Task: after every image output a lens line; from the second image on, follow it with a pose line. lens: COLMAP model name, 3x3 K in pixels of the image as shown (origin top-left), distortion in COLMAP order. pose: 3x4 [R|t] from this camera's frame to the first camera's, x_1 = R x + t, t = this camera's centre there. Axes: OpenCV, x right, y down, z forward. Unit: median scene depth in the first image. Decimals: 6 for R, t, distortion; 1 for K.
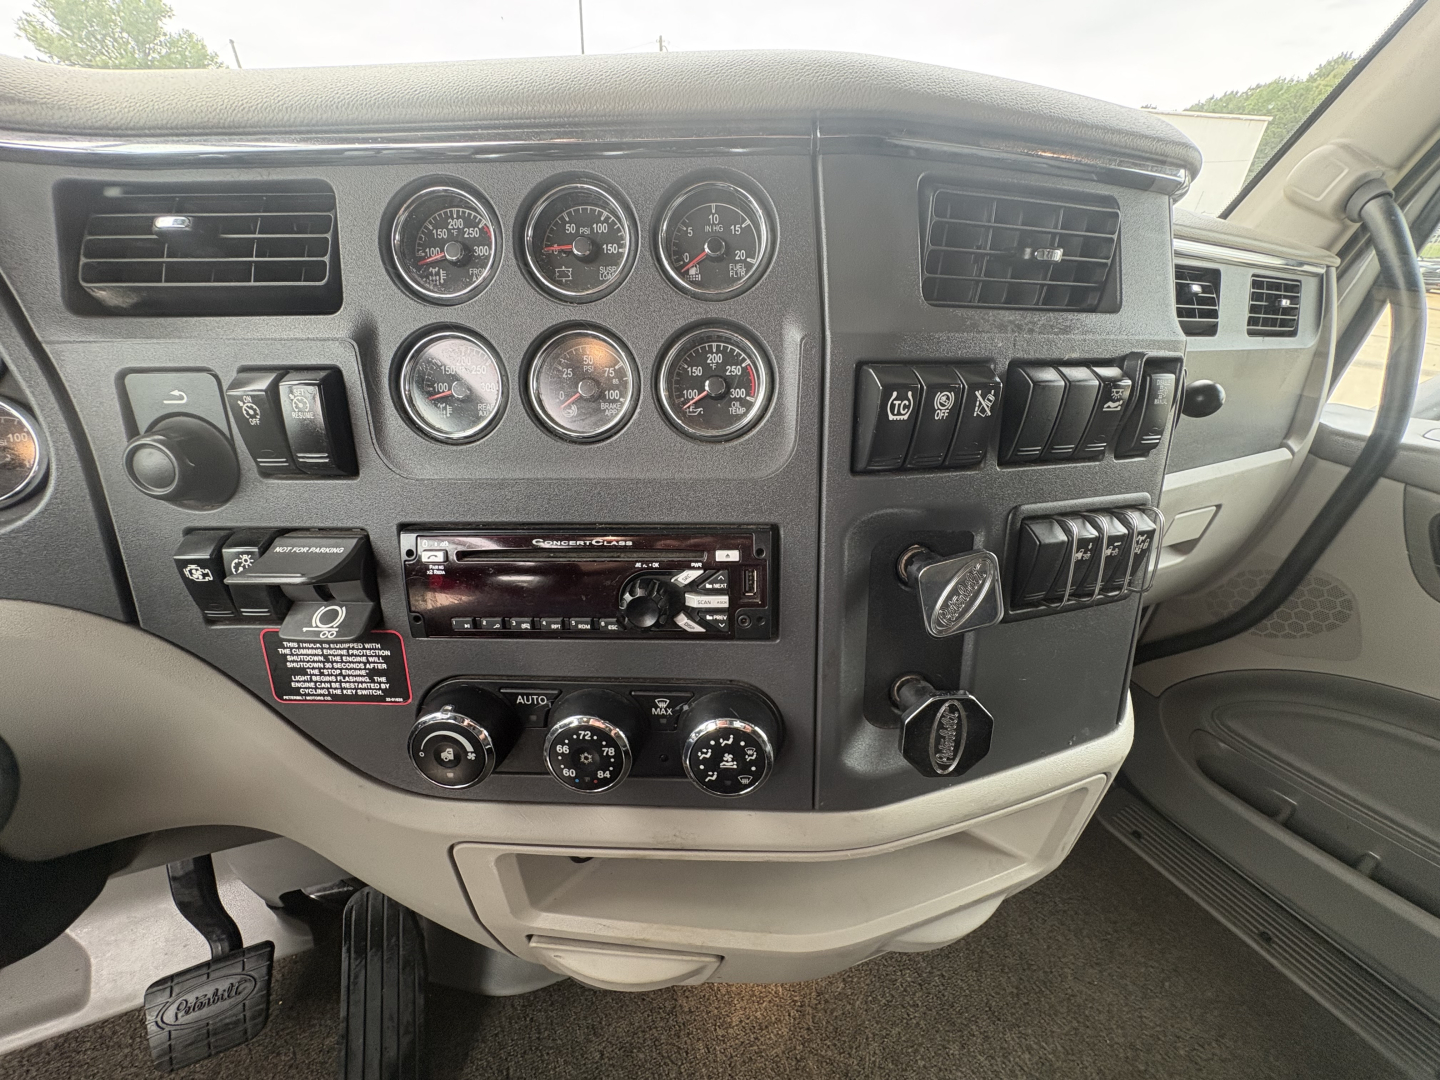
lens RADIAL K [[573.2, 0, 720.0], [0, 573.2, 540.0], [0, 0, 1]] dist [0.002340, 0.000183]
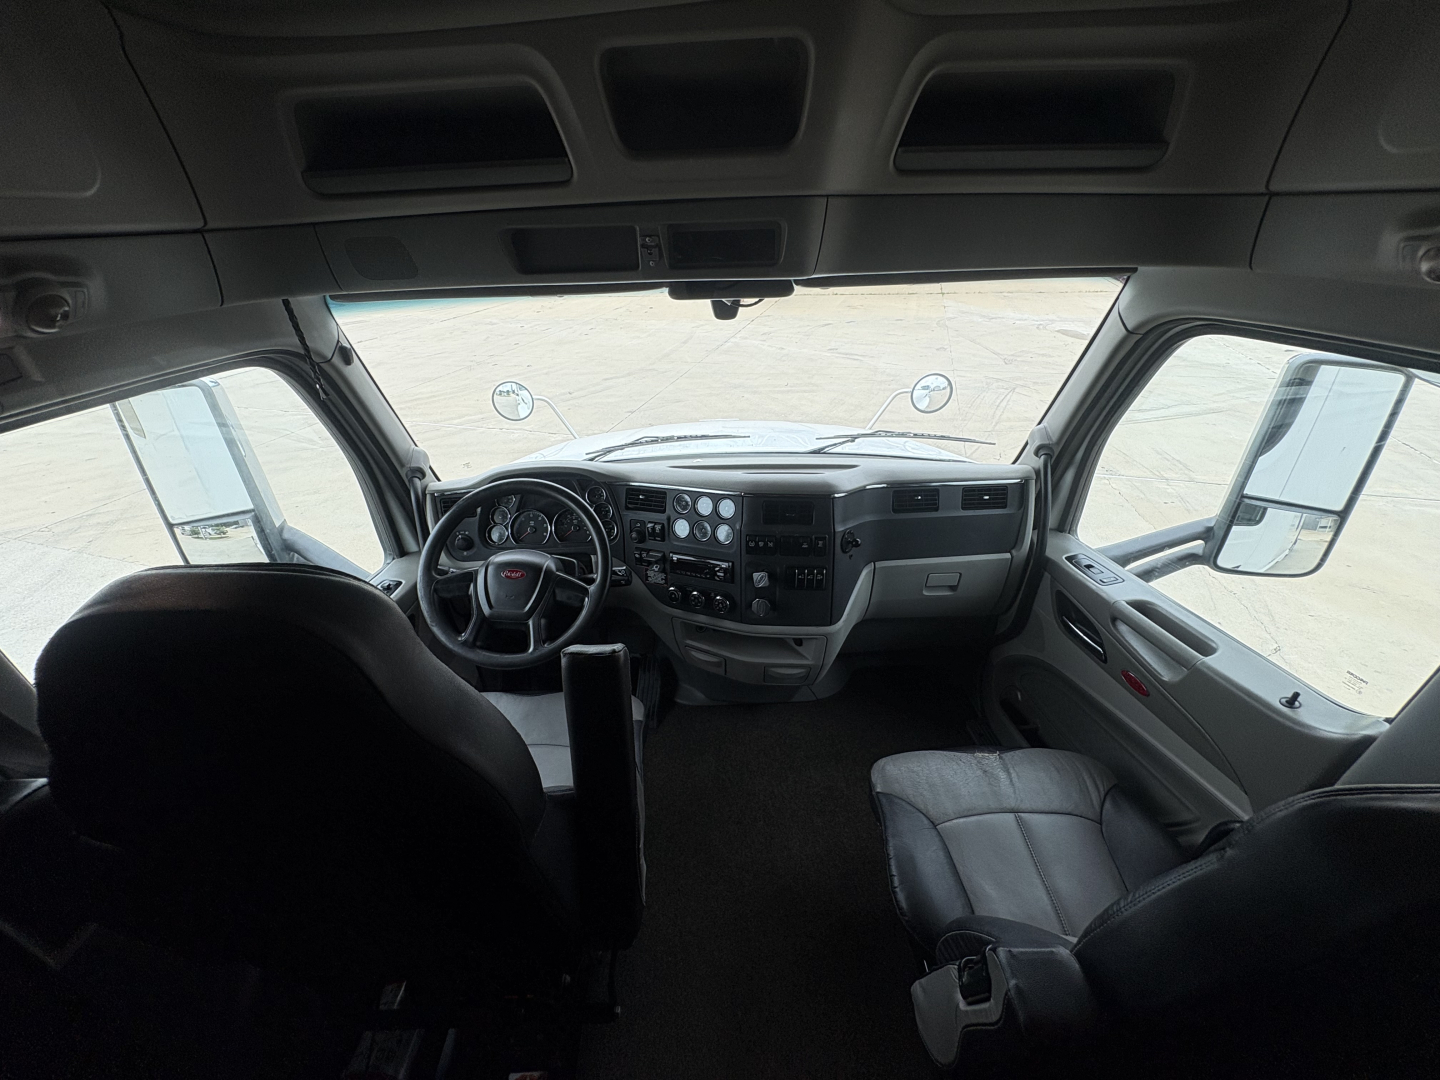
lens RADIAL K [[573.2, 0, 720.0], [0, 573.2, 540.0], [0, 0, 1]] dist [0.002340, 0.000183]
pose [[0.911228, 0.122661, -0.393215, 1.942572], [-0.115191, 0.992428, 0.042640, -0.414722], [0.395468, 0.006440, 0.918457, -3.714256]]
